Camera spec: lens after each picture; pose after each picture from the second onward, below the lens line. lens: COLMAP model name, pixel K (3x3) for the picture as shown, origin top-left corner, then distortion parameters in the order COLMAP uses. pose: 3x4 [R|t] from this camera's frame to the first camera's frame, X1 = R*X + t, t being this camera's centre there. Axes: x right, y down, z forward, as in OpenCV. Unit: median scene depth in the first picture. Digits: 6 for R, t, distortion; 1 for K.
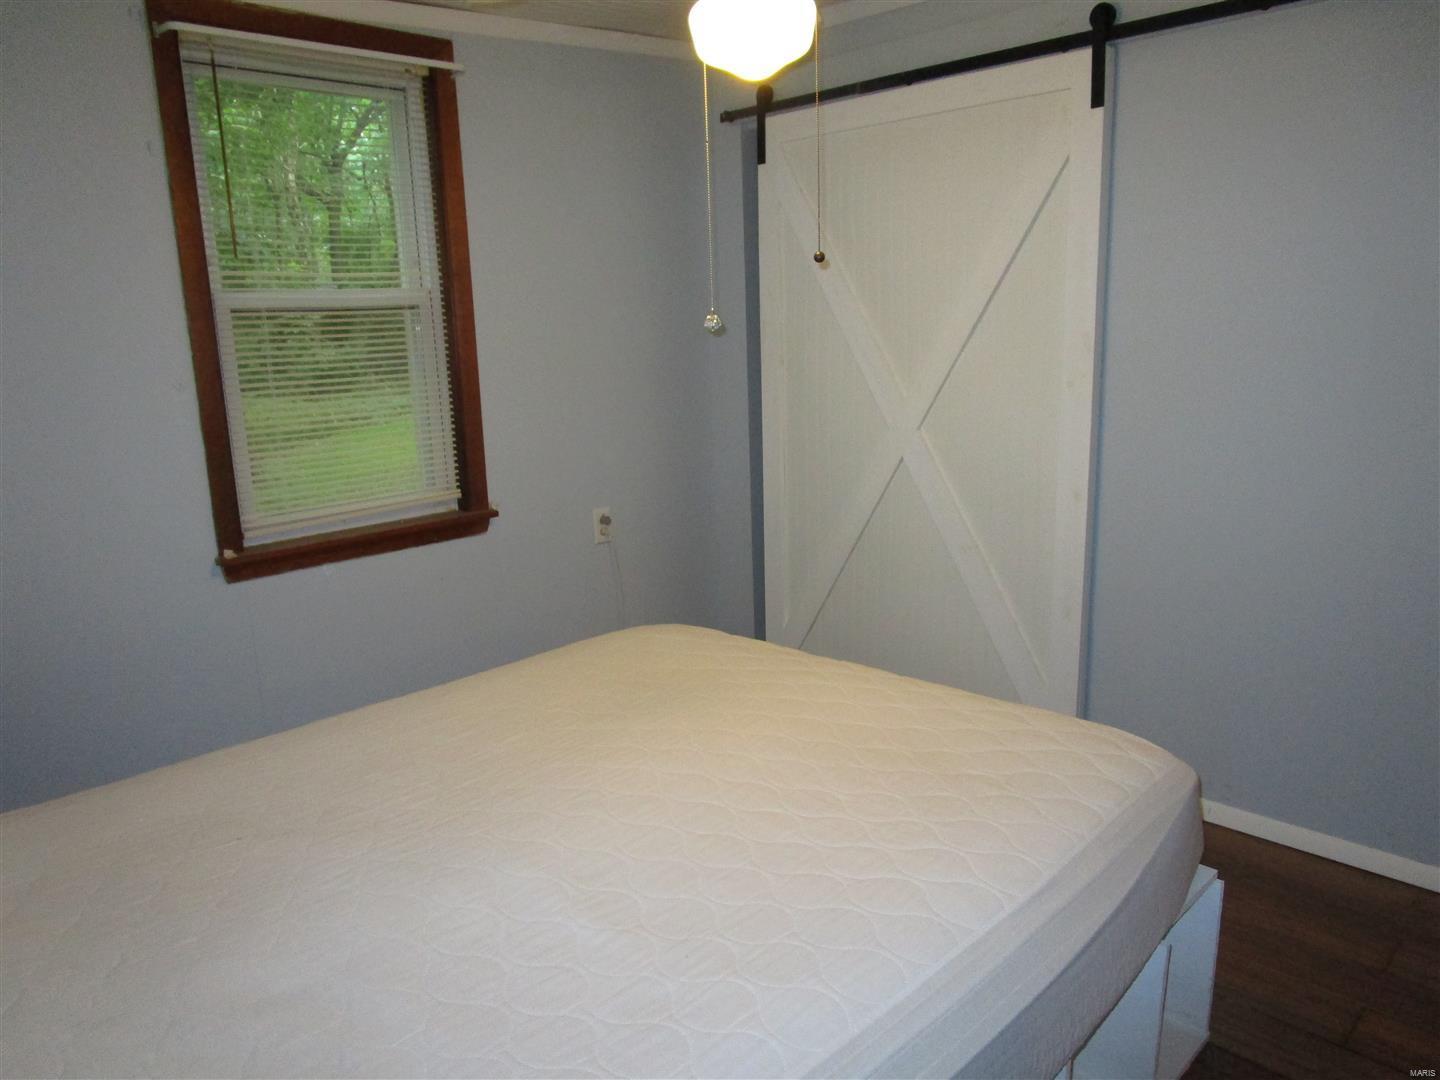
lens RADIAL K [[1024.3, 0, 720.1], [0, 1024.3, 543.3], [0, 0, 1]] dist [-0.035163, 0.016375]
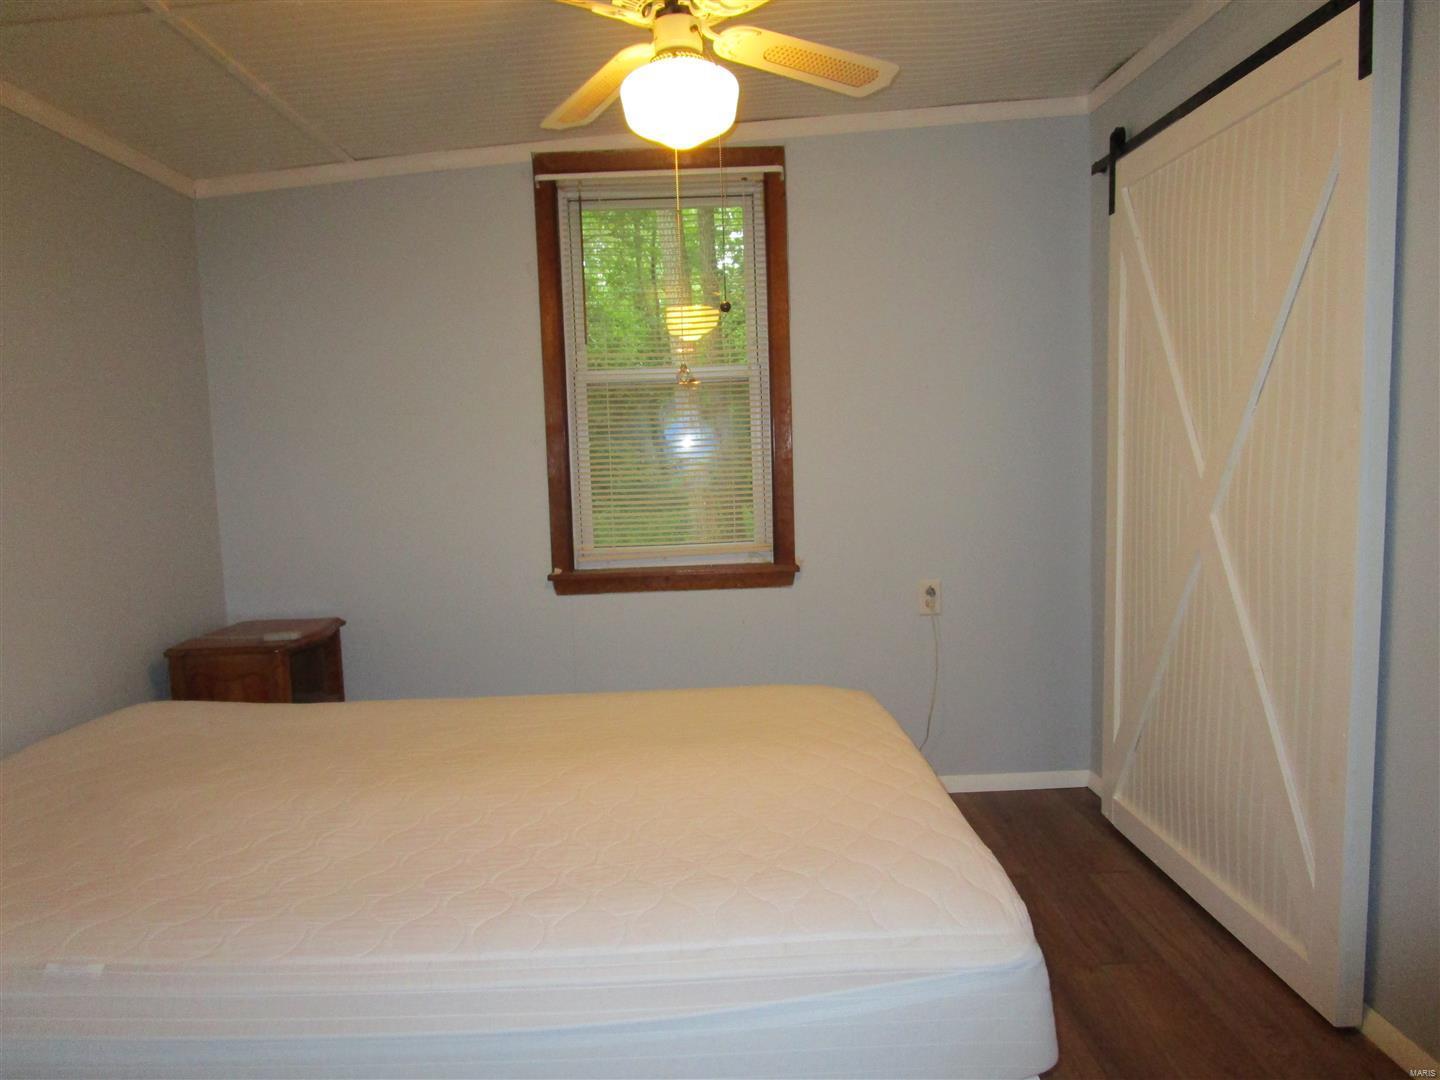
lens RADIAL K [[1024.3, 0, 720.0], [0, 1024.3, 539.3], [0, 0, 1]] dist [-0.035163, 0.016375]
pose [[0.726364, 0.072981, -0.683424, 0.495299], [-0.138665, 0.989460, -0.041716, -0.003965], [0.673177, 0.125068, 0.728829, 0.177320]]
